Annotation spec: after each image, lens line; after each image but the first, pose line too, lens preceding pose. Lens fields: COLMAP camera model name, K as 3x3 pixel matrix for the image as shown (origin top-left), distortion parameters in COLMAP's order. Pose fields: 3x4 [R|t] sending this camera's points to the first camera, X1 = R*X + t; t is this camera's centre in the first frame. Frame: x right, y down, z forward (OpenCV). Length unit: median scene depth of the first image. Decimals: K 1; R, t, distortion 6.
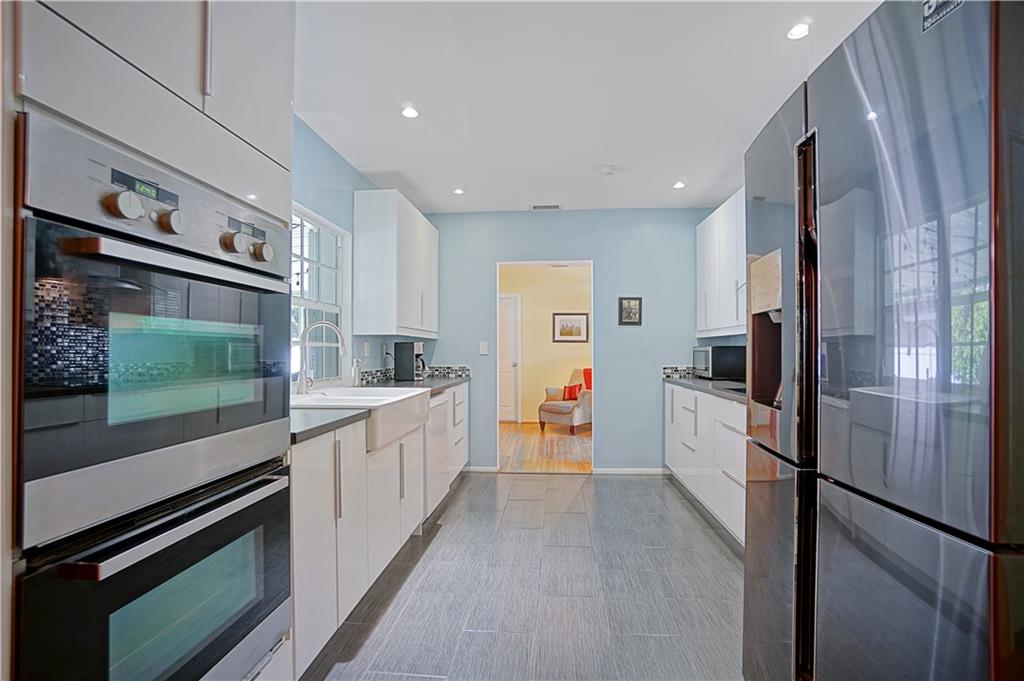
lens RADIAL K [[482.2, 0, 515.3], [0, 482.2, 346.2], [0, 0, 1]] dist [-0.040488, 0.012030]
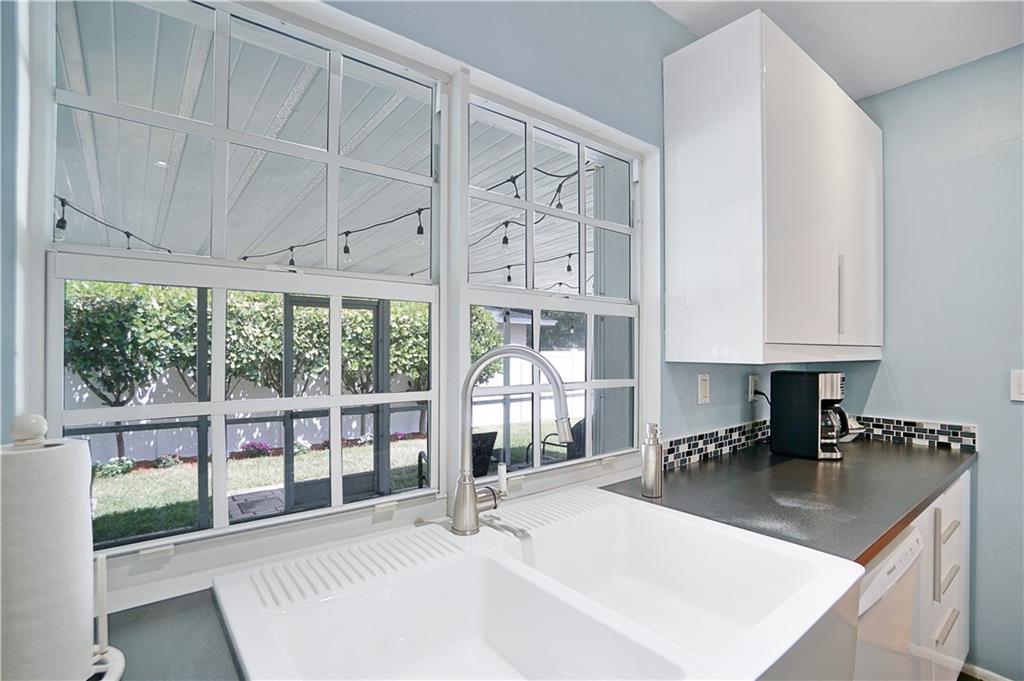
lens RADIAL K [[482.2, 0, 507.8], [0, 482.2, 343.3], [0, 0, 1]] dist [-0.040488, 0.012030]
pose [[0.684828, 0.003247, -0.728697, -0.085319], [0.002821, 0.999971, 0.007106, -0.038990], [0.728699, -0.006922, 0.684799, 0.480598]]
